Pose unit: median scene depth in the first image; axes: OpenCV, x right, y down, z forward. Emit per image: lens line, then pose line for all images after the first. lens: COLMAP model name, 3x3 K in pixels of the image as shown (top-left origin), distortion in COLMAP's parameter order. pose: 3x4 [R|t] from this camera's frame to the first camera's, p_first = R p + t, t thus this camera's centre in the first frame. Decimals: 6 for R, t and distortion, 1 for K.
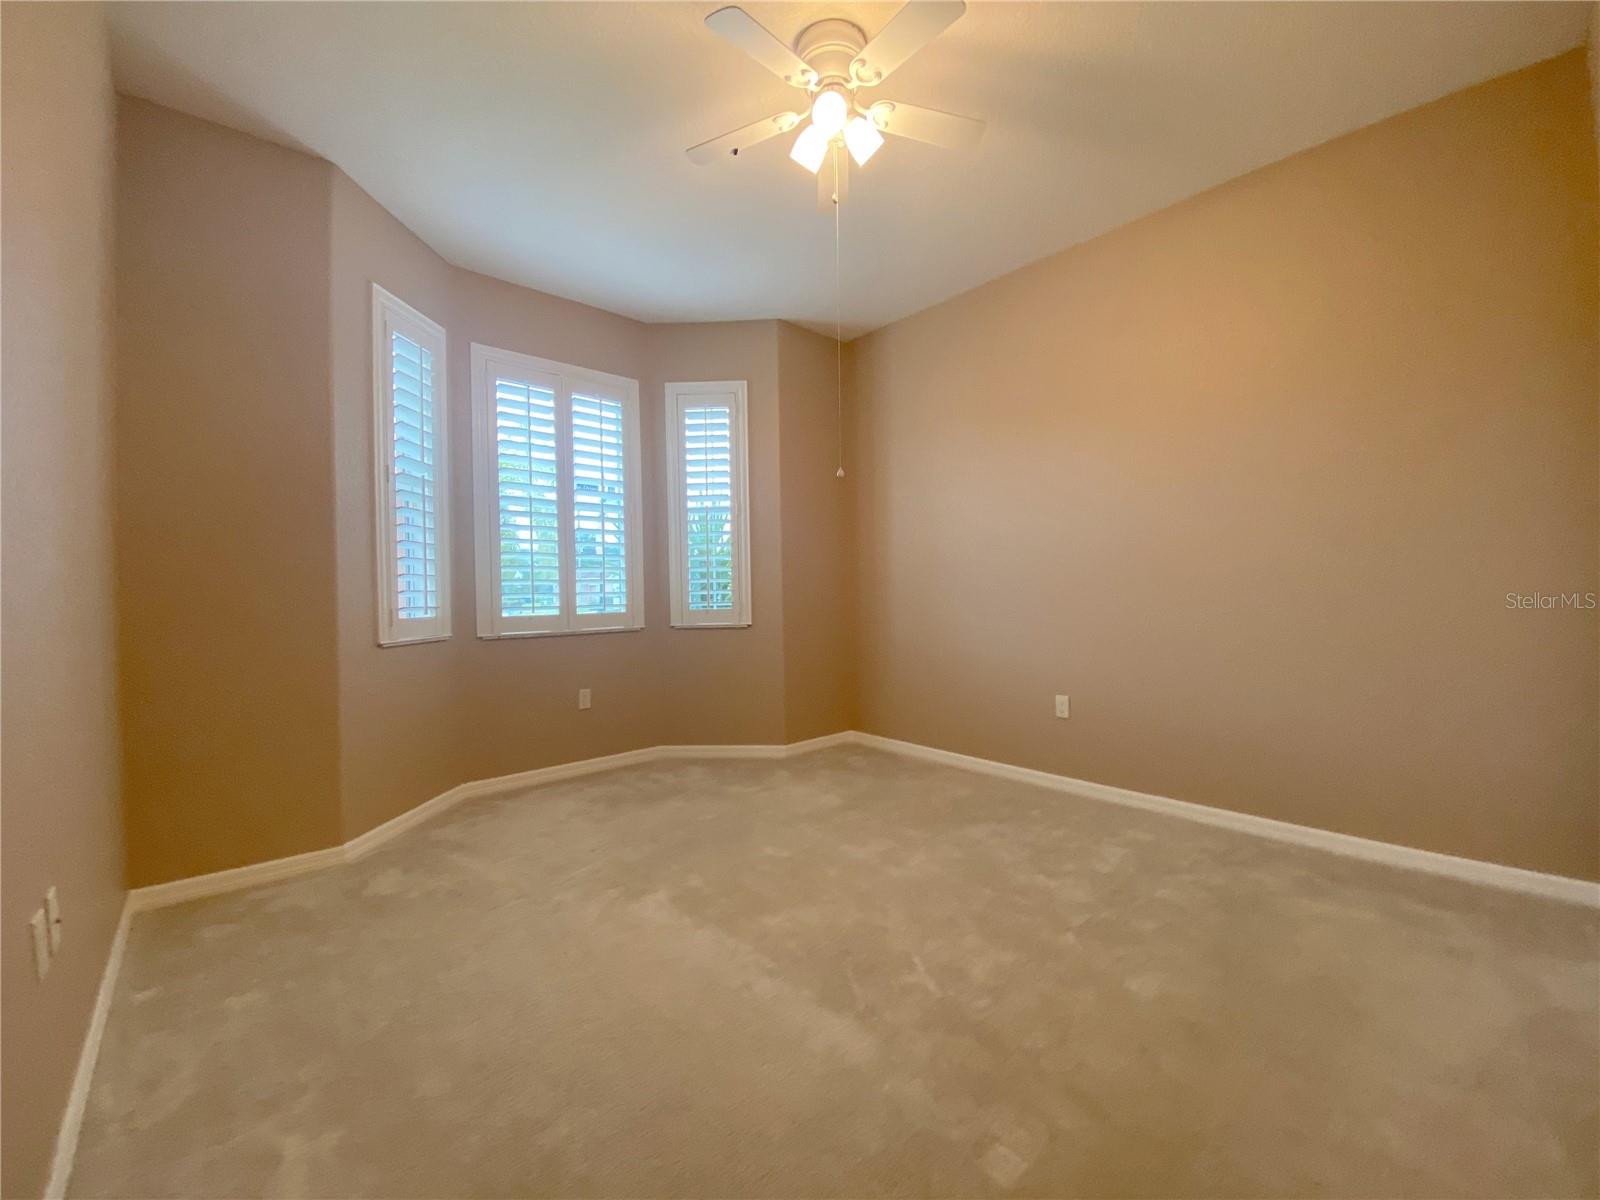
lens RADIAL K [[682.2, 0, 817.6], [0, 682.2, 603.4], [0, 0, 1]] dist [-0.001391, -0.007448]
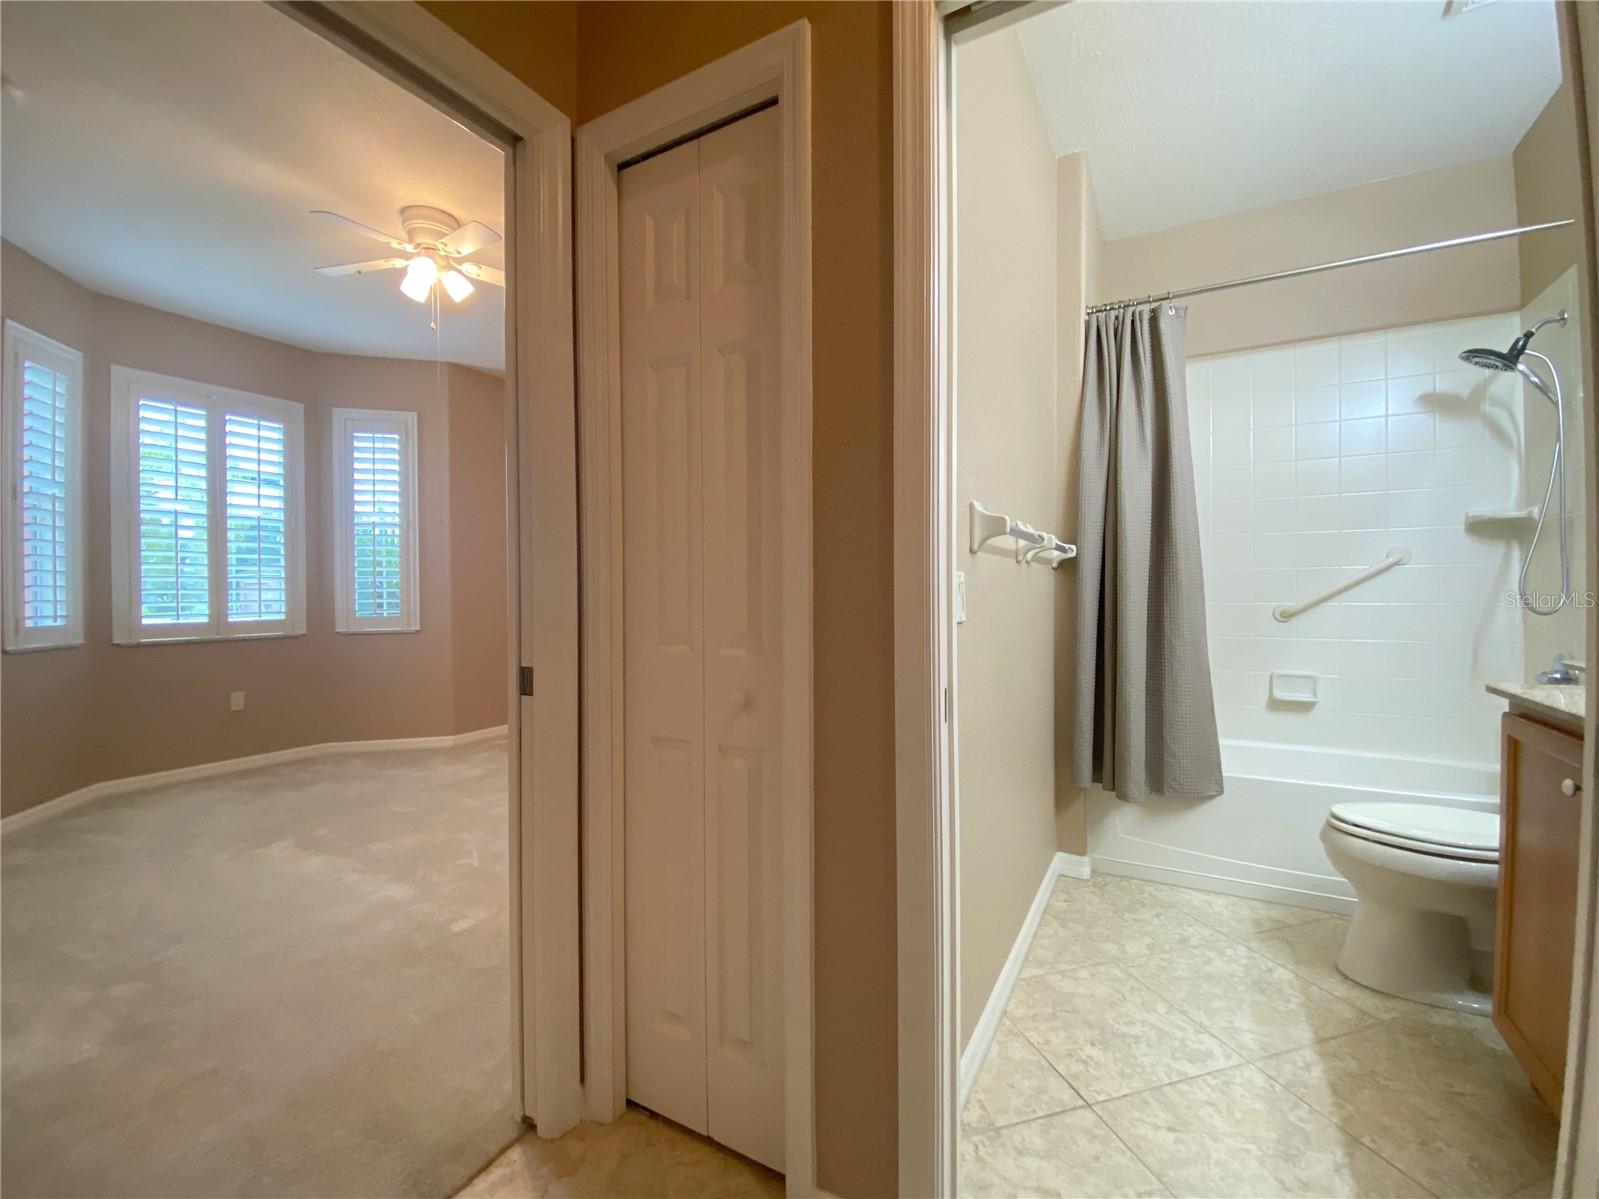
lens RADIAL K [[681.8, 0, 791.2], [0, 681.8, 601.4], [0, 0, 1]] dist [-0.001391, -0.007448]
pose [[0.949324, 0.005315, 0.314254, 0.159693], [-0.003391, 0.999972, -0.006669, -0.011908], [-0.314281, 0.005265, 0.949315, -0.309006]]
